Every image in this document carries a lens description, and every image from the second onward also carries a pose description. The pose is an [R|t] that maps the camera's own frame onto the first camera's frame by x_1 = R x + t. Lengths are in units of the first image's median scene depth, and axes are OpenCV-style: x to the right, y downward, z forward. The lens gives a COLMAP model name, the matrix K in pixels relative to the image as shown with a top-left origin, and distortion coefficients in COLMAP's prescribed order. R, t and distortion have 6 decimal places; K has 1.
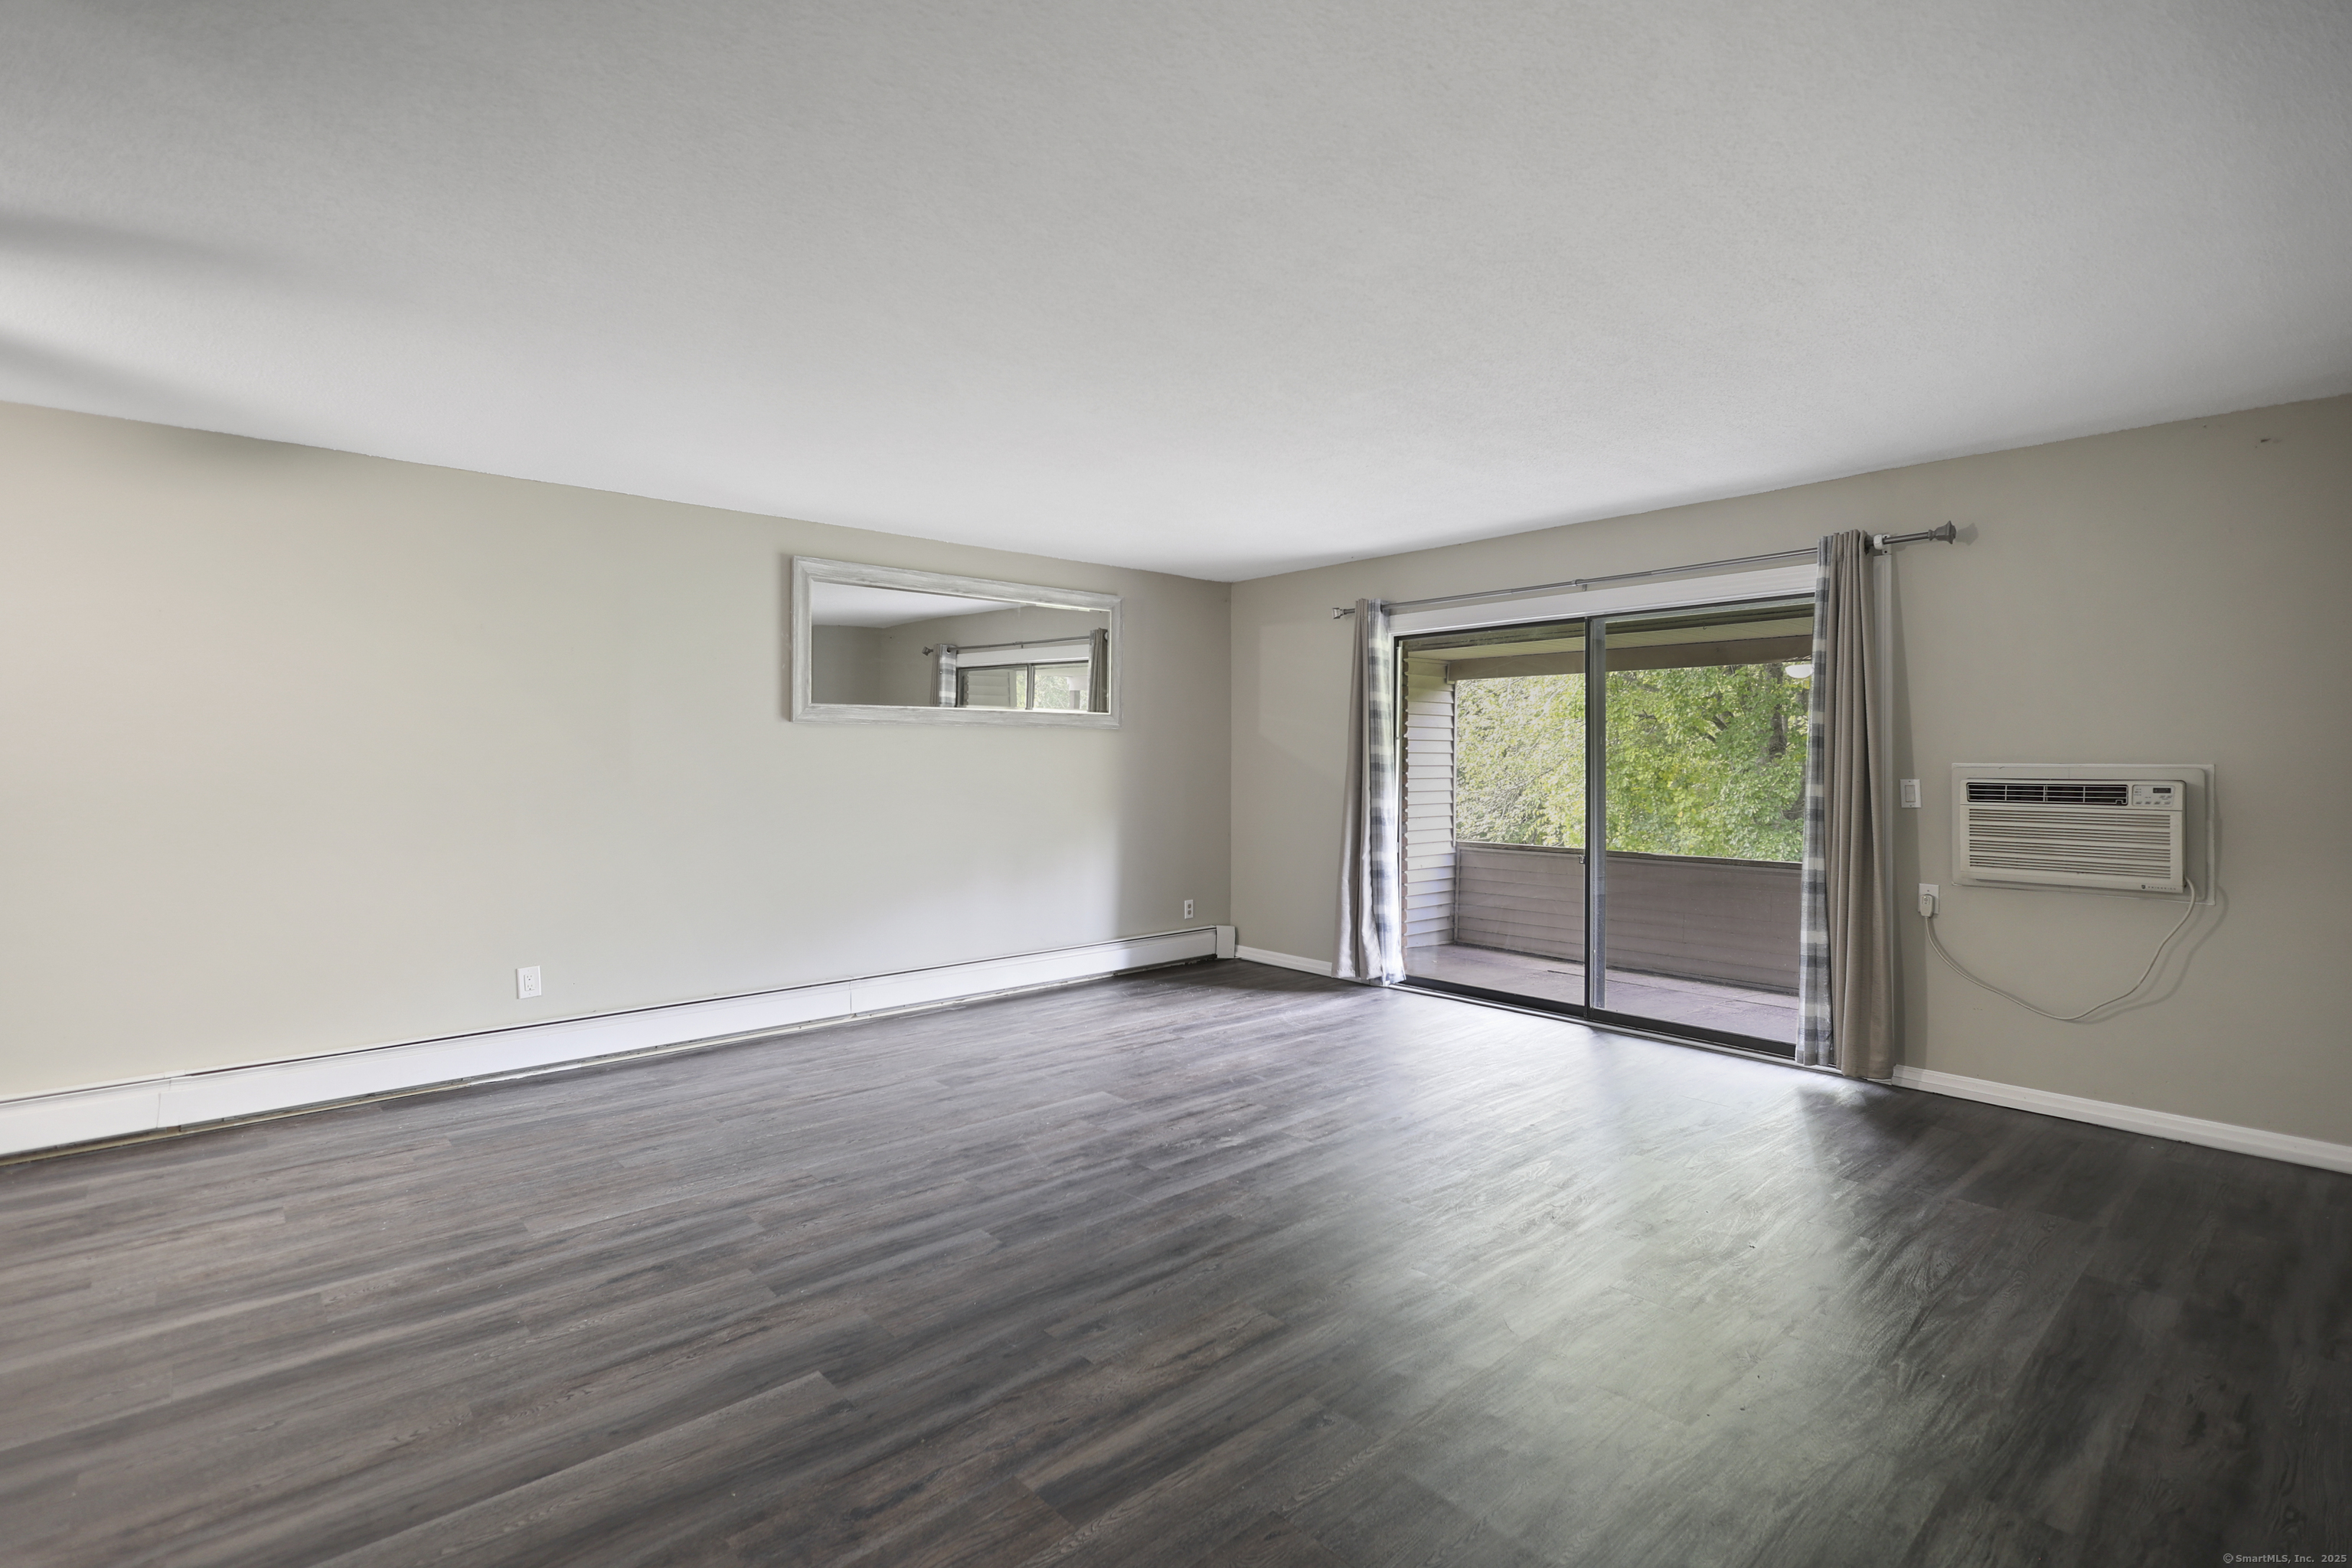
lens RADIAL K [[1088.6, 0, 1174.6], [0, 1088.6, 774.1], [0, 0, 1]] dist [0.002210, 0.000441]
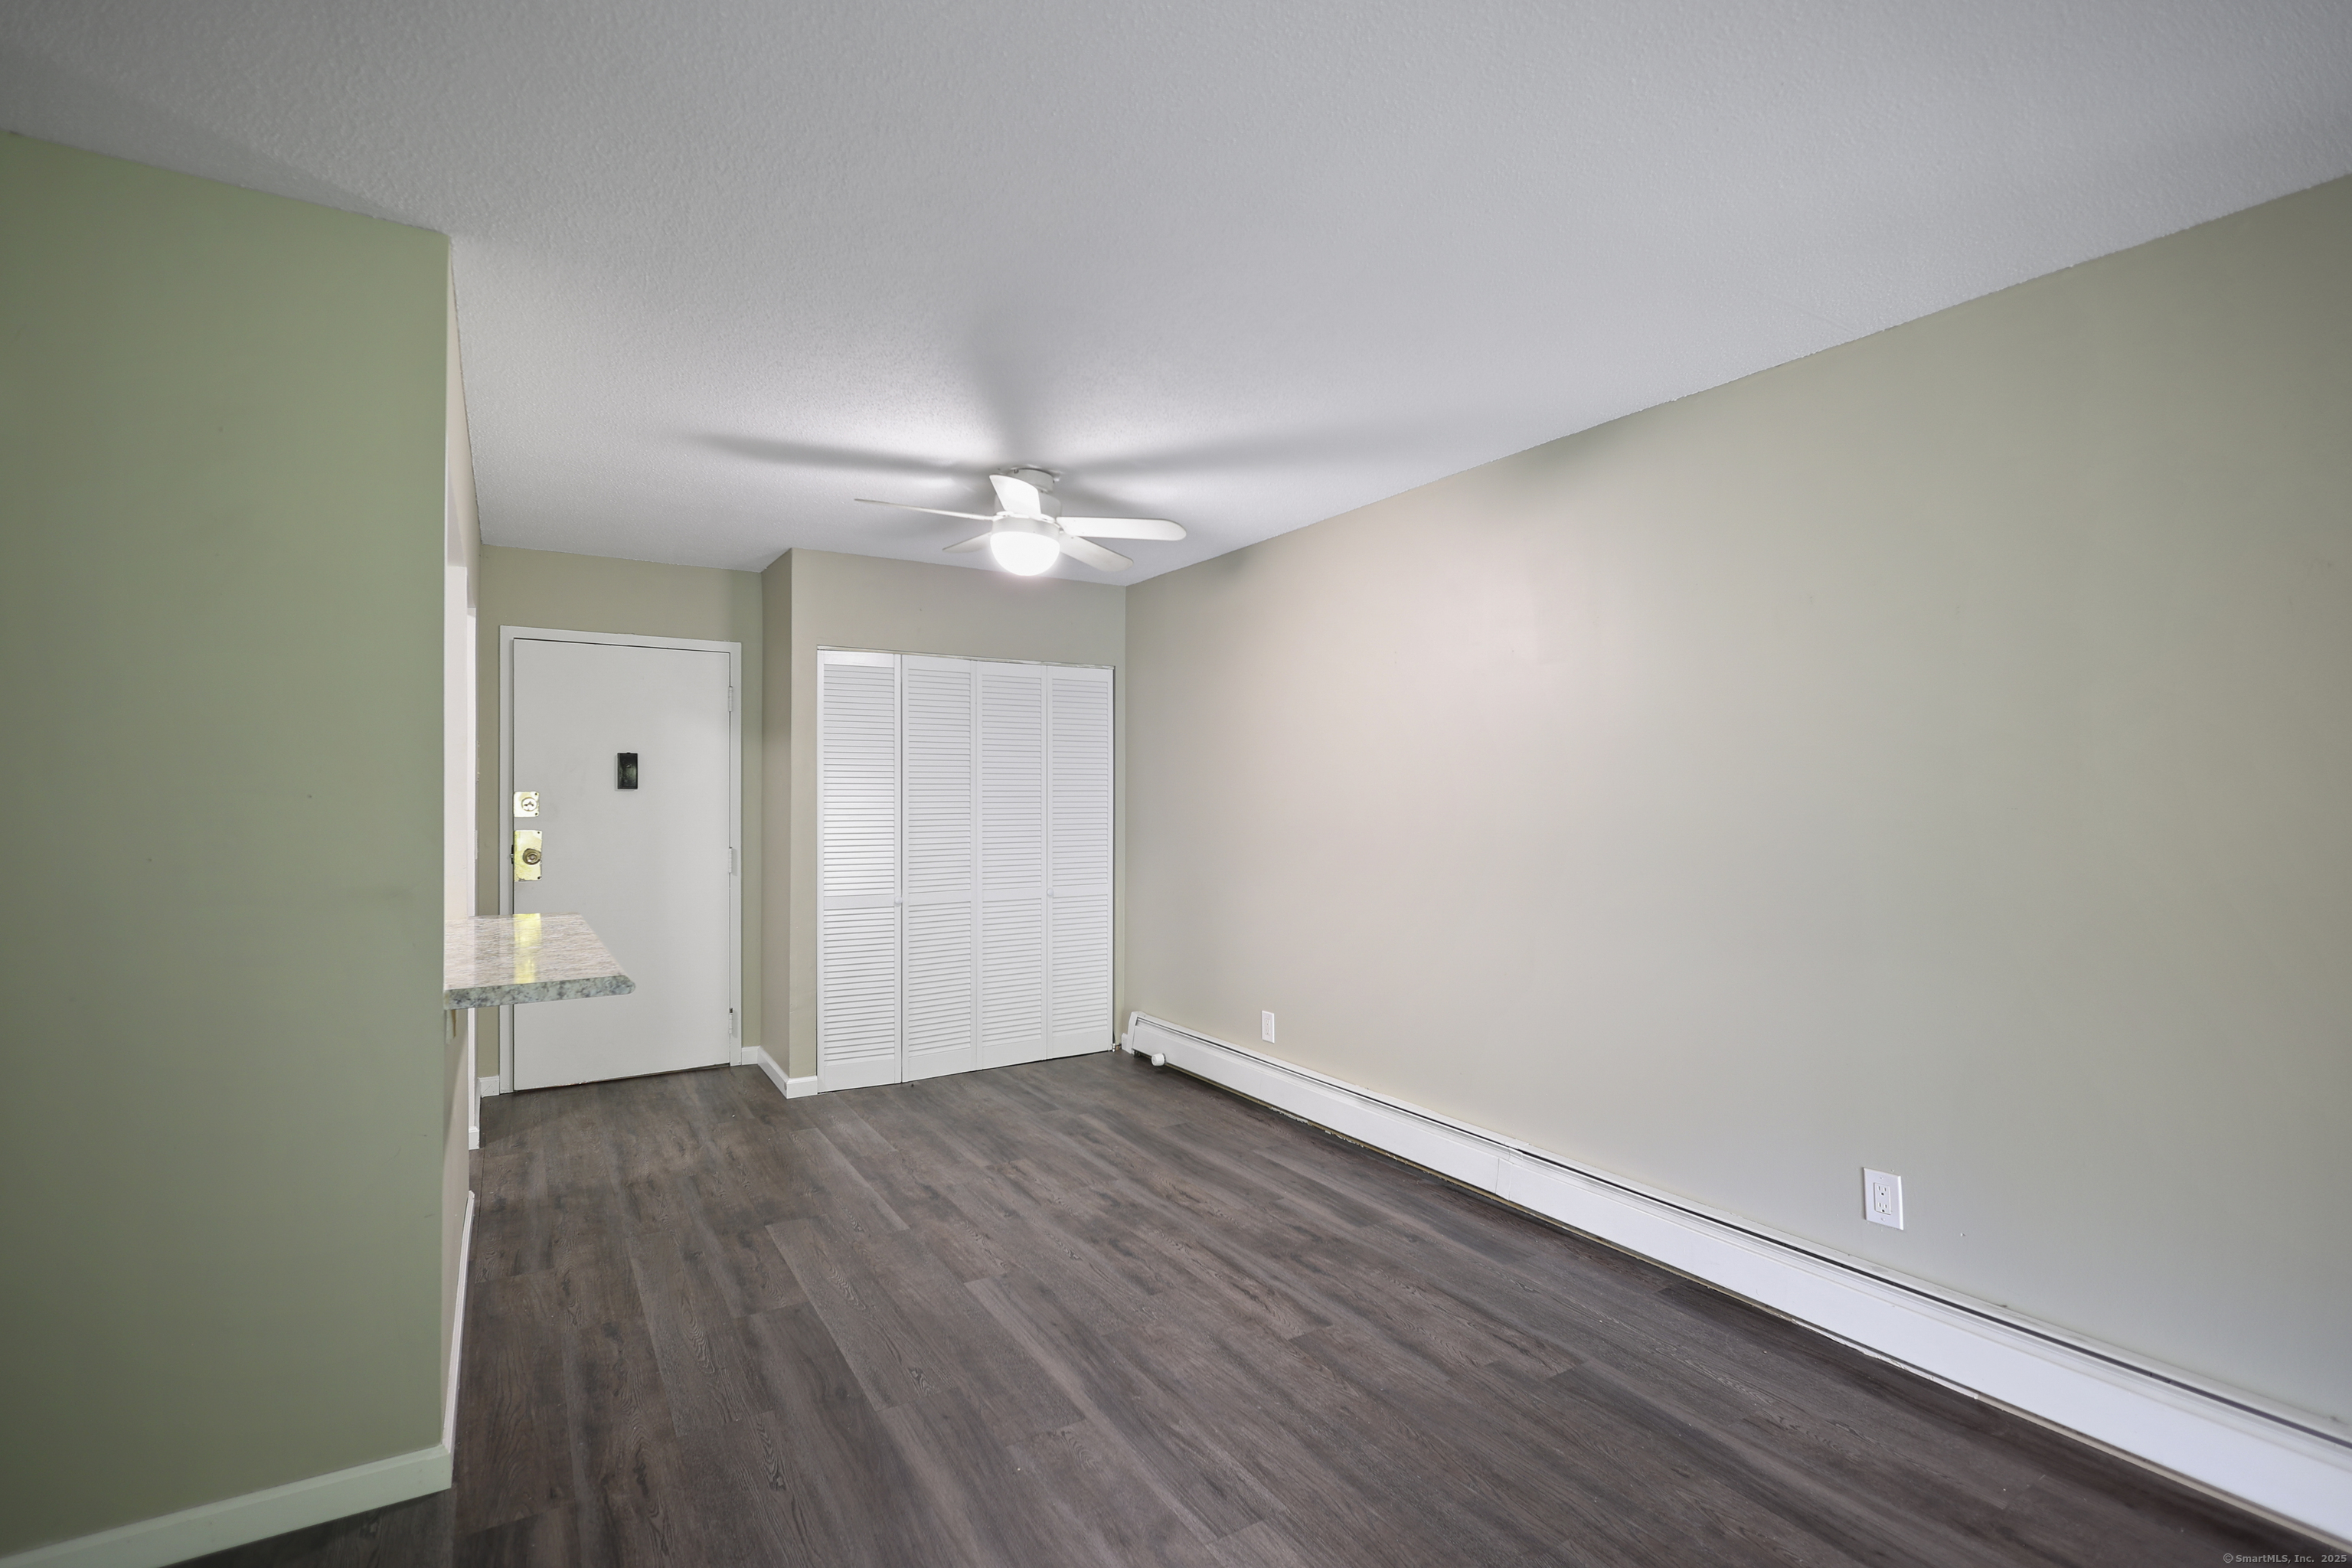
lens RADIAL K [[1084.2, 0, 1174.1], [0, 1084.2, 786.3], [0, 0, 1]] dist [0.000851, 0.000336]
pose [[-0.173165, -0.006303, -0.984873, 0.053979], [-0.015989, 0.999866, -0.003588, -0.025517], [0.984763, 0.015126, -0.173242, 0.949827]]
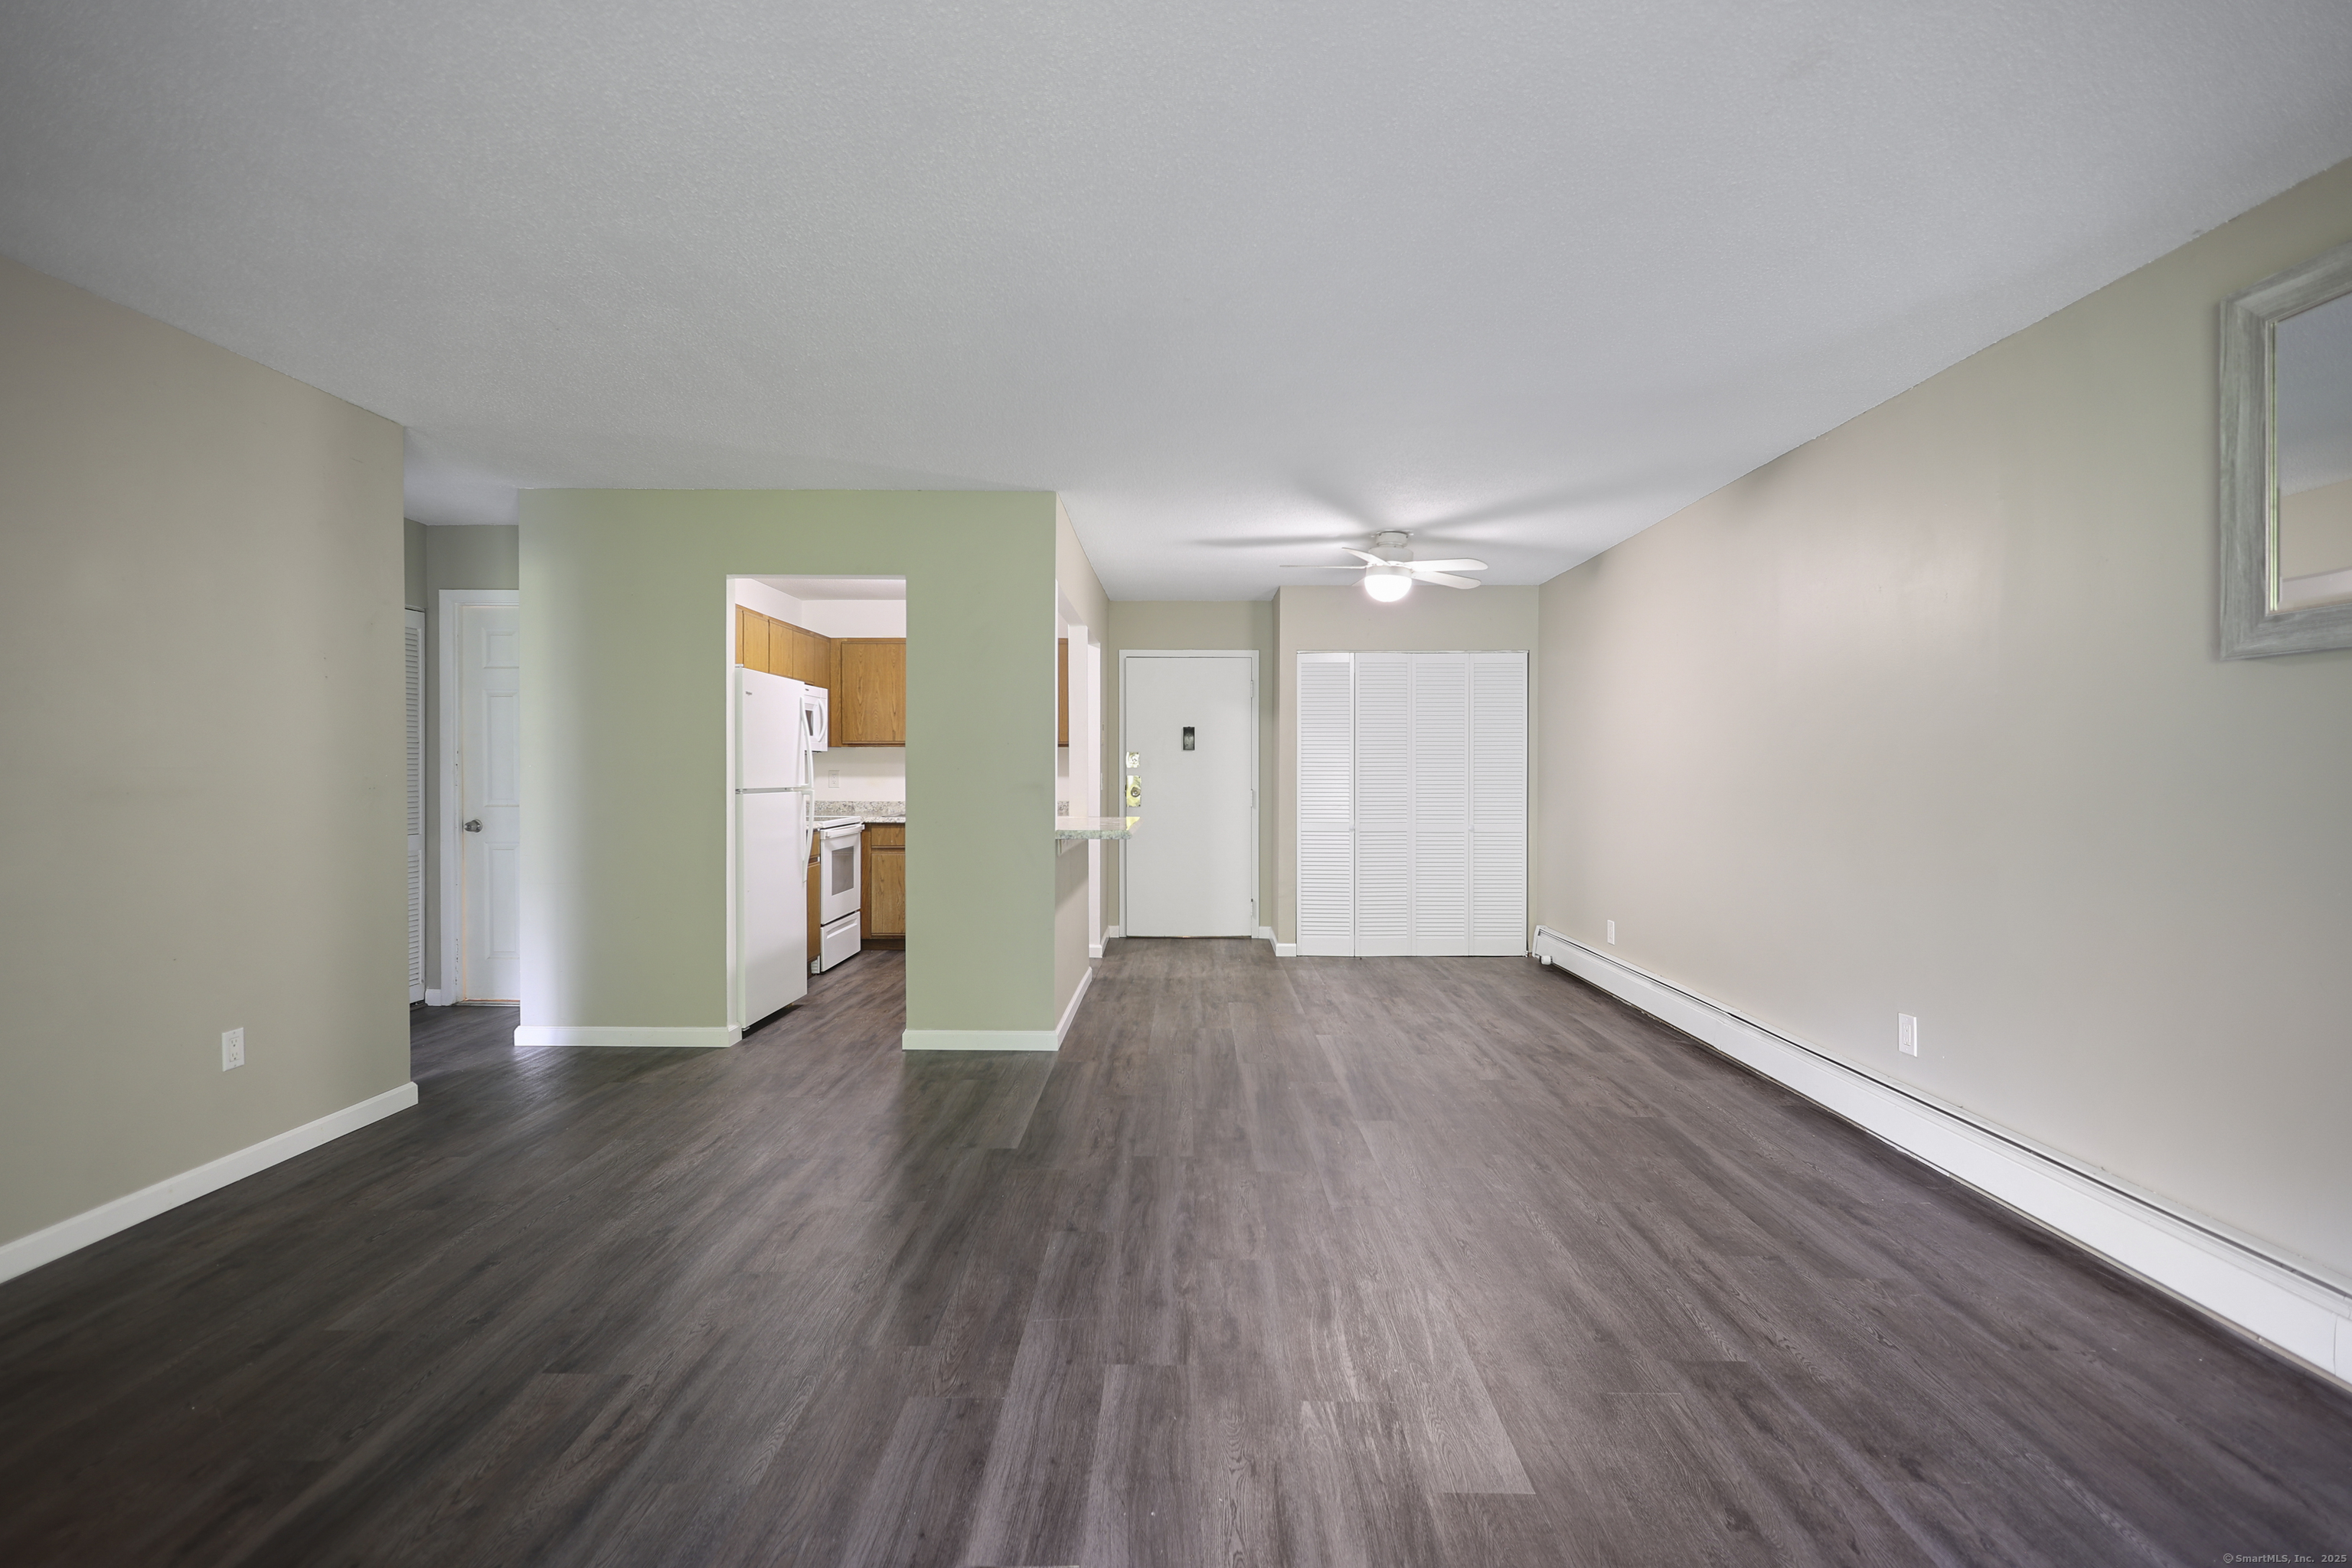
lens RADIAL K [[1088.6, 0, 1174.6], [0, 1088.6, 774.1], [0, 0, 1]] dist [0.002210, 0.000441]
pose [[-0.674250, 0.002654, -0.738499, 0.440729], [-0.013032, 0.999795, 0.015491, -0.000260], [0.738388, 0.020069, -0.674077, 1.485080]]
